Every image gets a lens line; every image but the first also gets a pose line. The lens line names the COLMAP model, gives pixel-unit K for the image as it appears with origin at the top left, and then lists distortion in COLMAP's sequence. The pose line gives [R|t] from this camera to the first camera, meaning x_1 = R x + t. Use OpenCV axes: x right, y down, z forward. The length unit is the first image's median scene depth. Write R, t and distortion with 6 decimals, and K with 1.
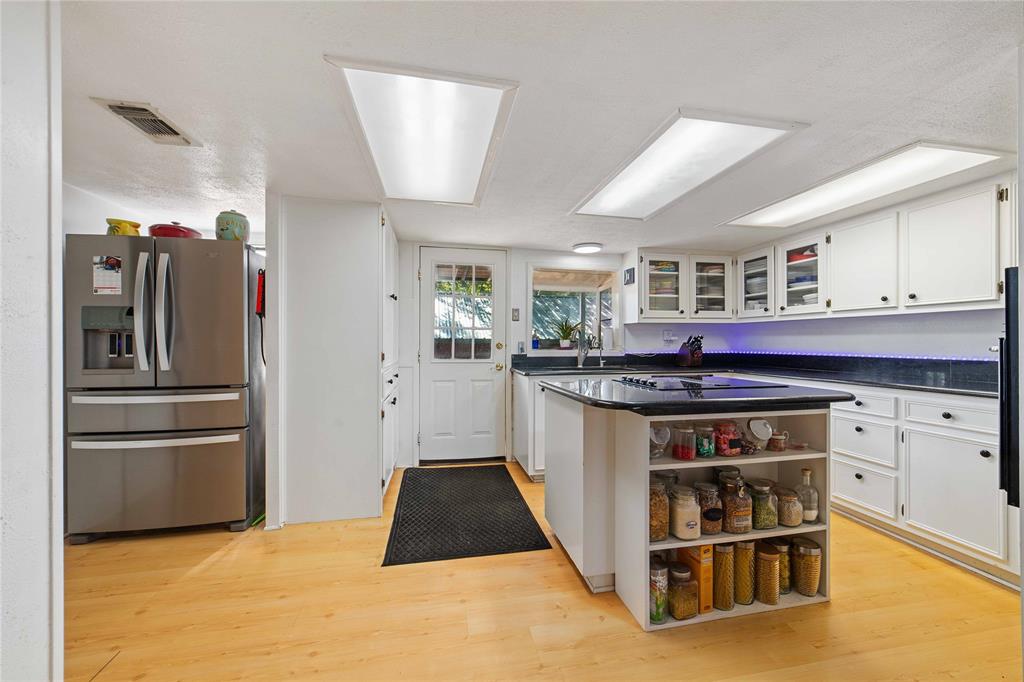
lens RADIAL K [[392.1, 0, 517.0], [0, 392.1, 343.0], [0, 0, 1]] dist [0.000911, 0.000996]
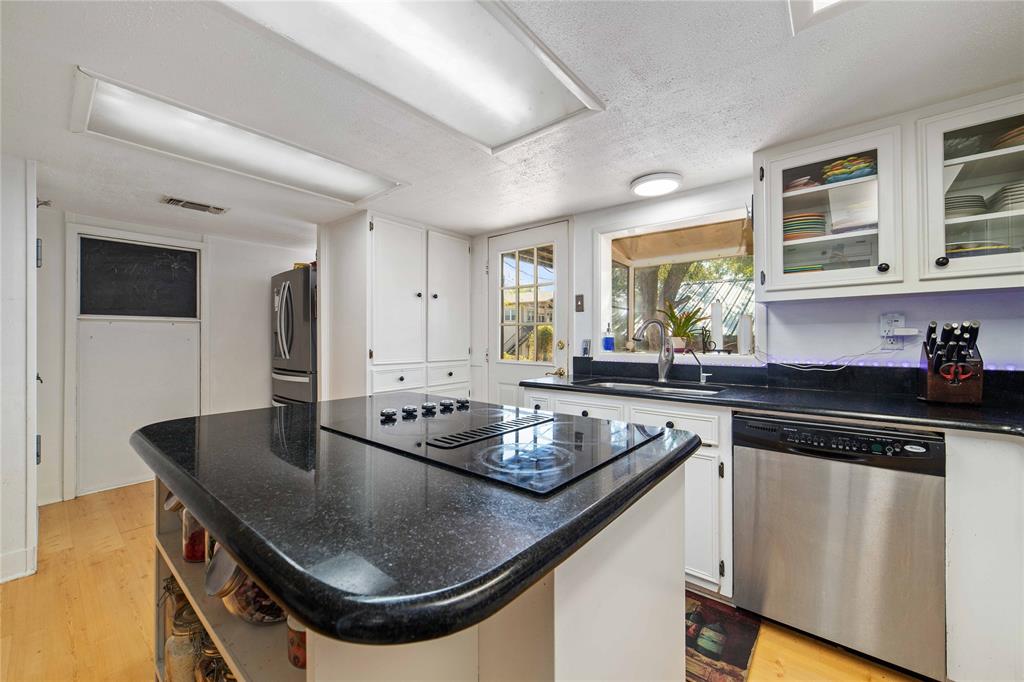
lens RADIAL K [[392.1, 0, 511.2], [0, 392.1, 338.5], [0, 0, 1]] dist [0.000911, 0.000996]
pose [[0.628862, -0.000820, -0.777517, 0.503291], [-0.001544, 0.999996, -0.002303, -0.003715], [0.777516, 0.002649, 0.628858, 0.443863]]
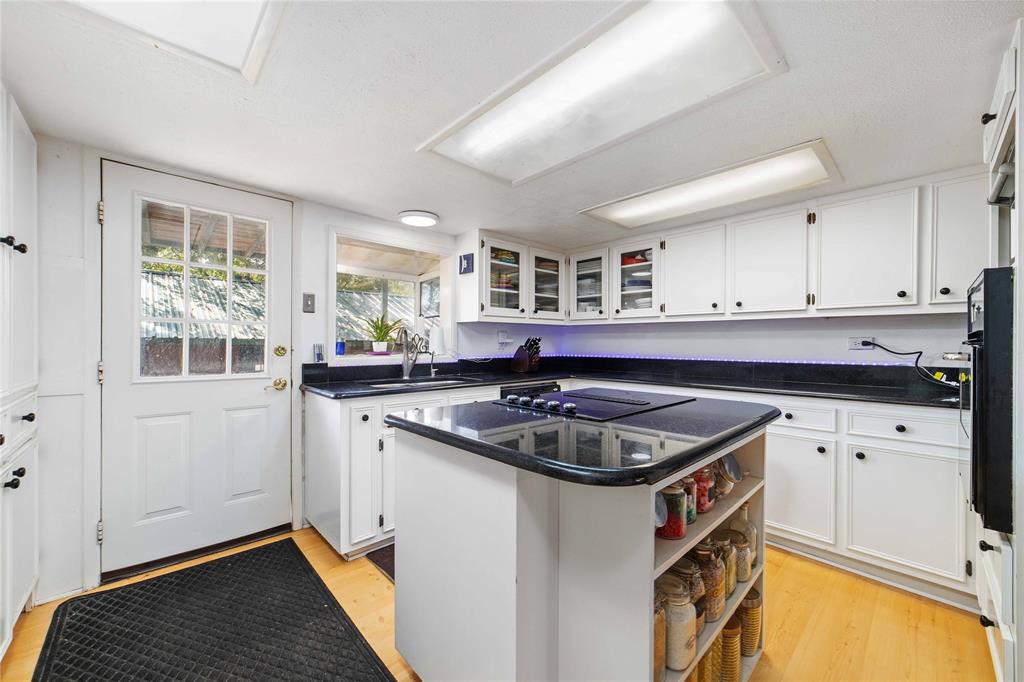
lens RADIAL K [[392.1, 0, 514.5], [0, 392.1, 347.5], [0, 0, 1]] dist [0.000911, 0.000996]
pose [[0.851114, -0.001086, 0.524979, -0.055690], [-0.002389, 0.999980, 0.005941, -0.002464], [-0.524975, -0.006310, 0.851094, 0.267902]]
